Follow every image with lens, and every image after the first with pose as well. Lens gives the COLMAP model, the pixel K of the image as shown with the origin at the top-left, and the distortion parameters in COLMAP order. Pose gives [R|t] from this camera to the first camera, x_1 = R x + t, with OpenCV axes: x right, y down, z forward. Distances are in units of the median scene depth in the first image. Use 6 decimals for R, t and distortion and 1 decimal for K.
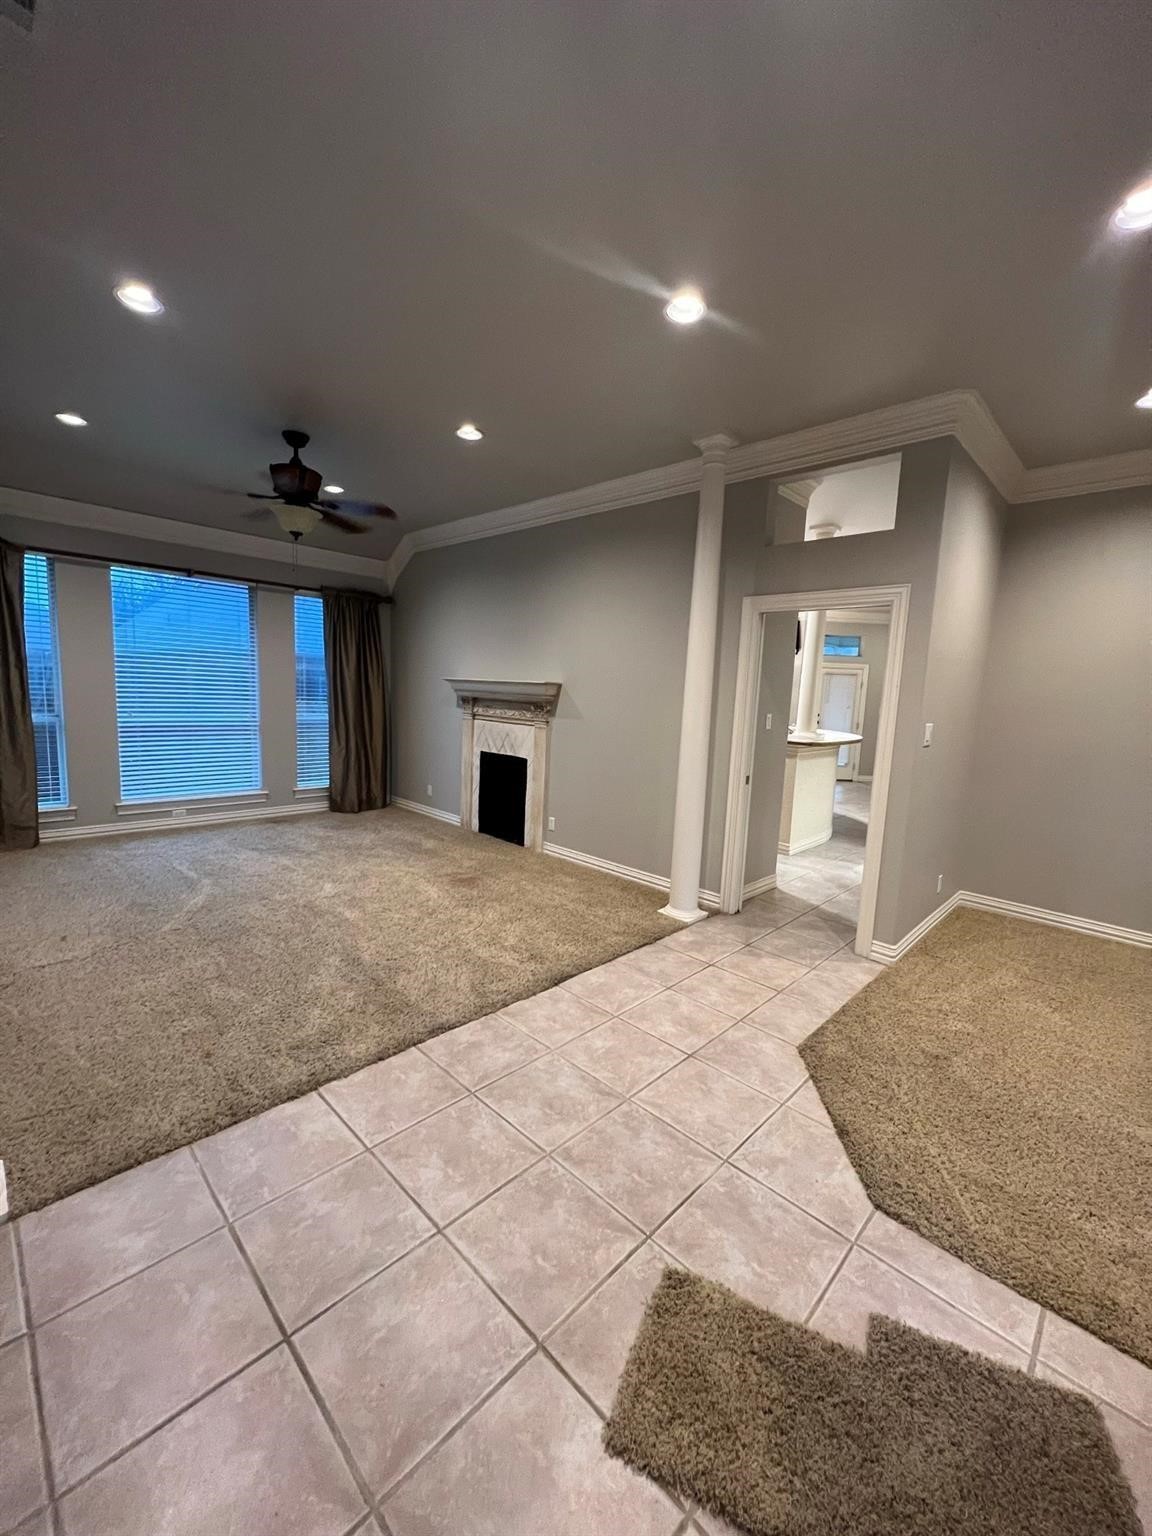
lens RADIAL K [[612.6, 0, 576.3], [0, 612.6, 765.5], [0, 0, 1]] dist [-0.001758, 0.000659]
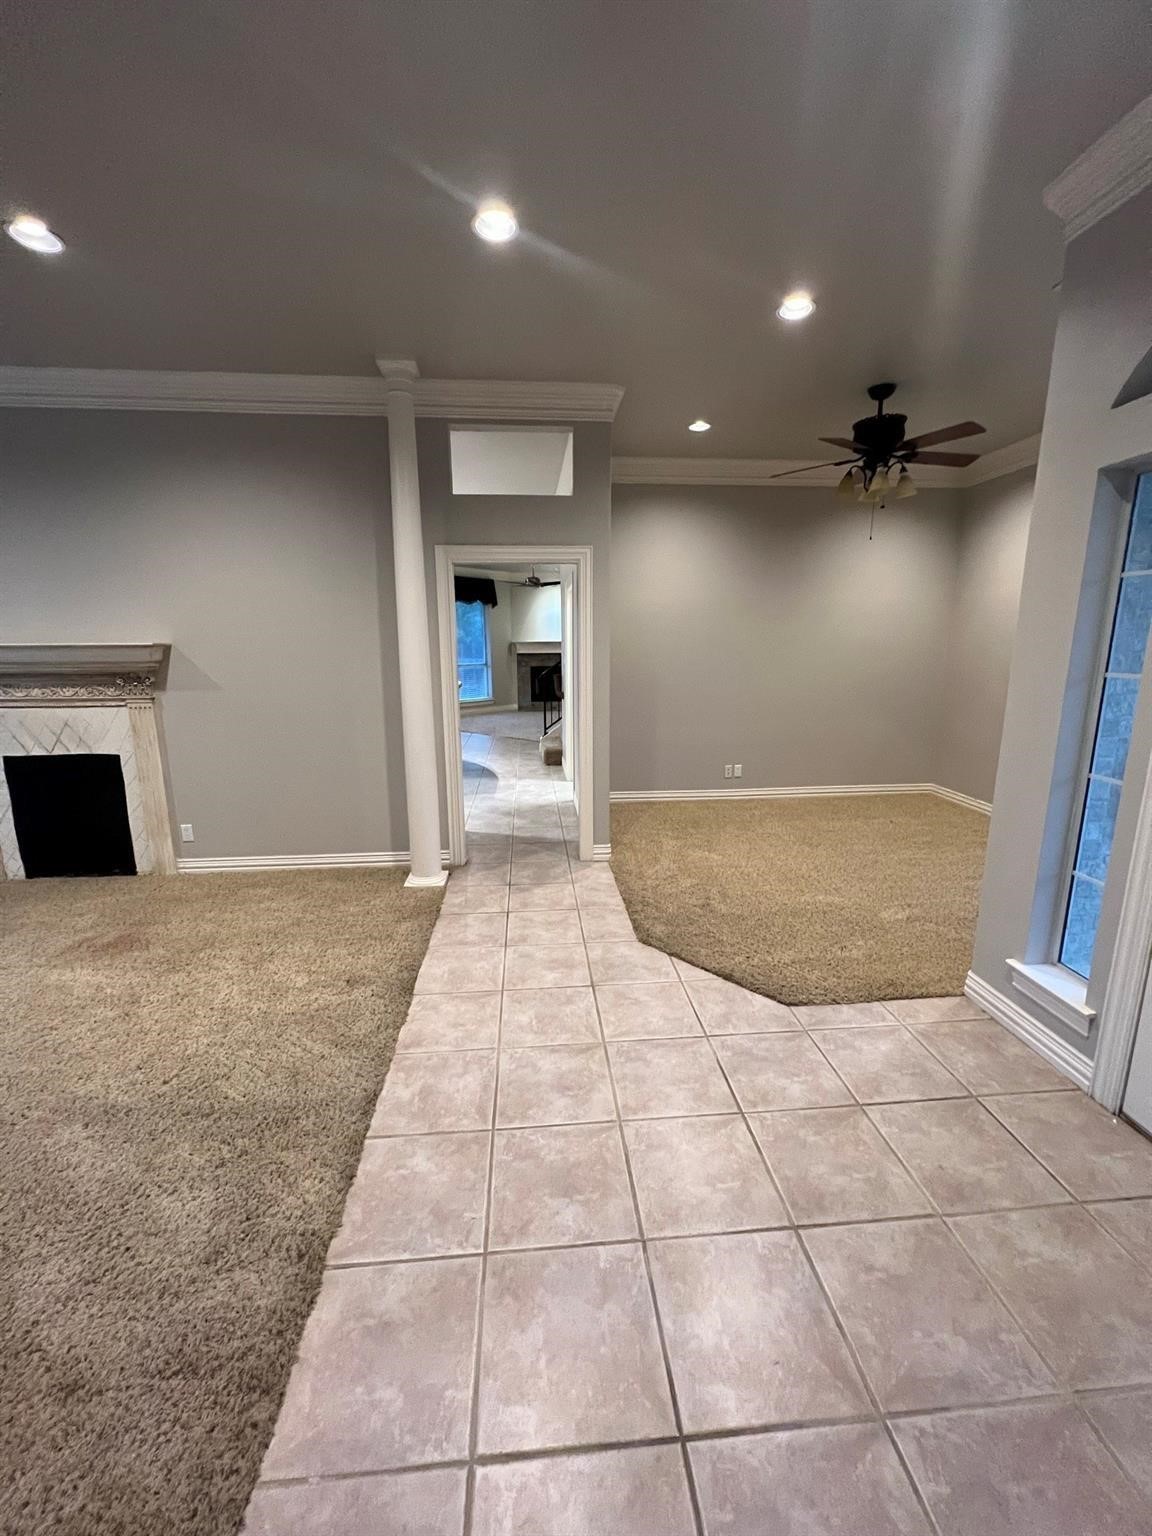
lens RADIAL K [[612.6, 0, 577.1], [0, 612.6, 766.4], [0, 0, 1]] dist [-0.001758, 0.000659]
pose [[0.655611, -0.195283, 0.729410, -0.369862], [0.128311, 0.980743, 0.147242, -0.049039], [-0.744117, -0.002943, 0.668043, 0.197072]]
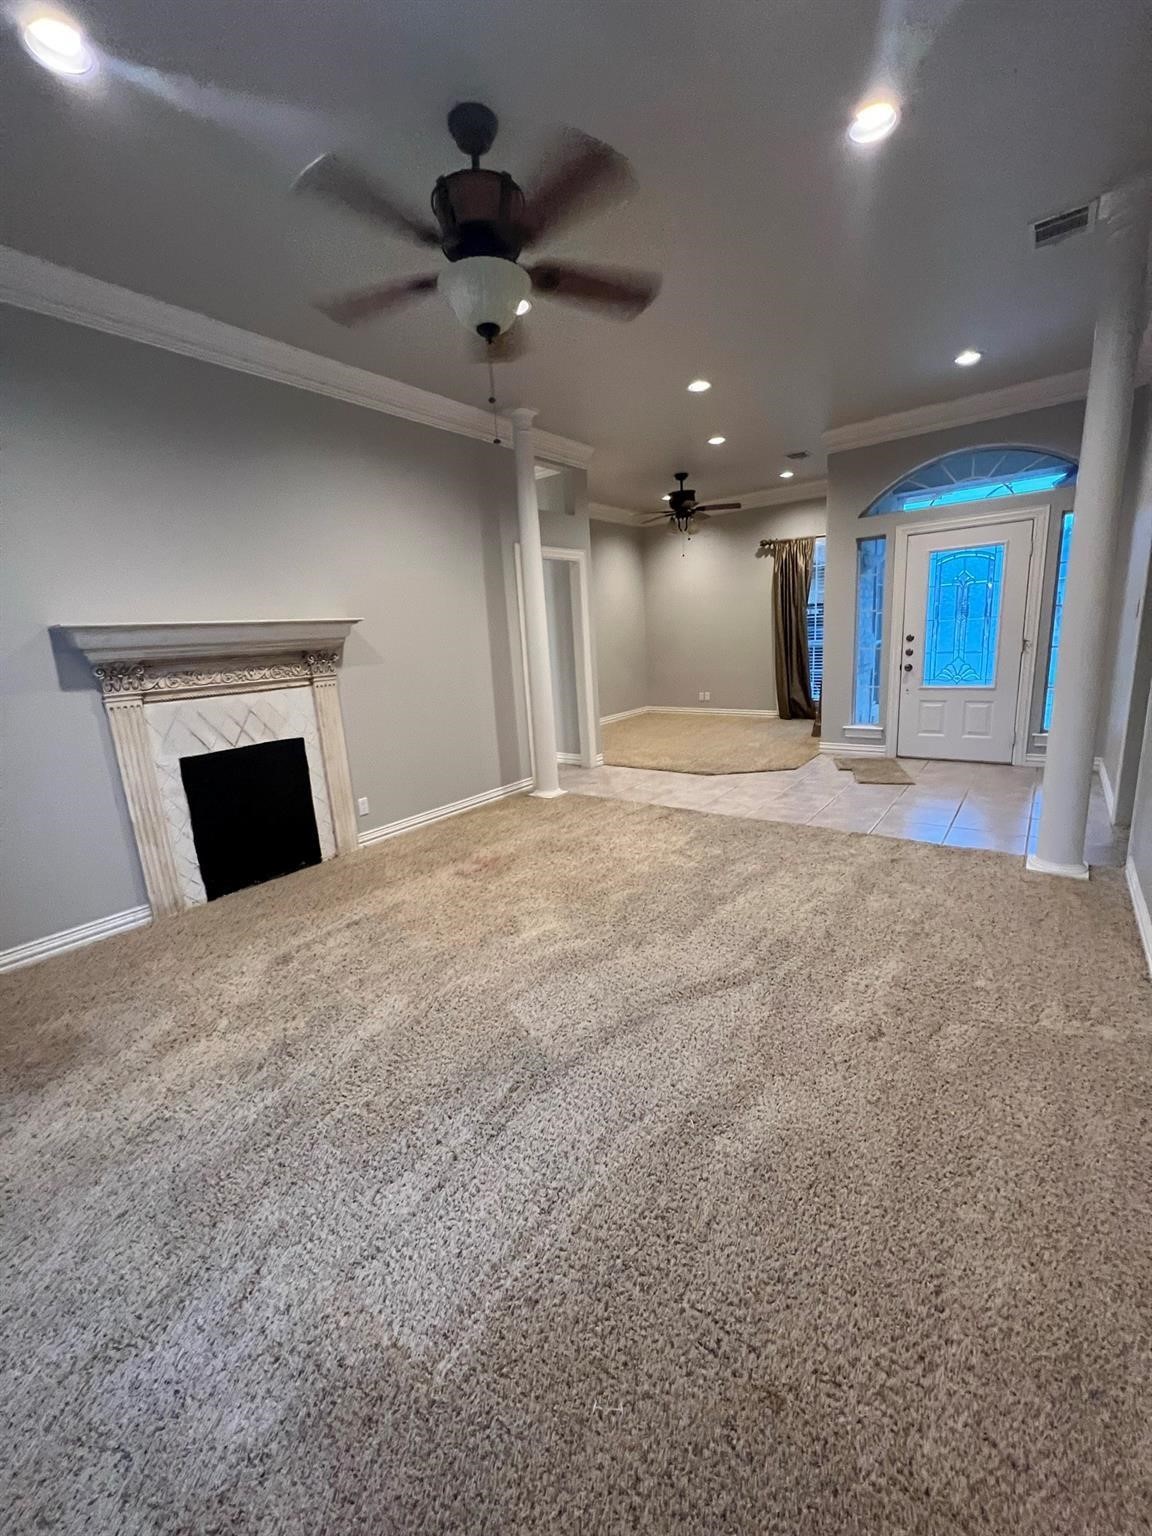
lens RADIAL K [[612.6, 0, 575.6], [0, 612.6, 767.6], [0, 0, 1]] dist [-0.001758, 0.000659]
pose [[-0.121054, -0.249725, 0.960720, -1.145779], [0.176503, 0.947000, 0.268398, -0.158539], [-0.976828, 0.202061, -0.070561, 1.114430]]
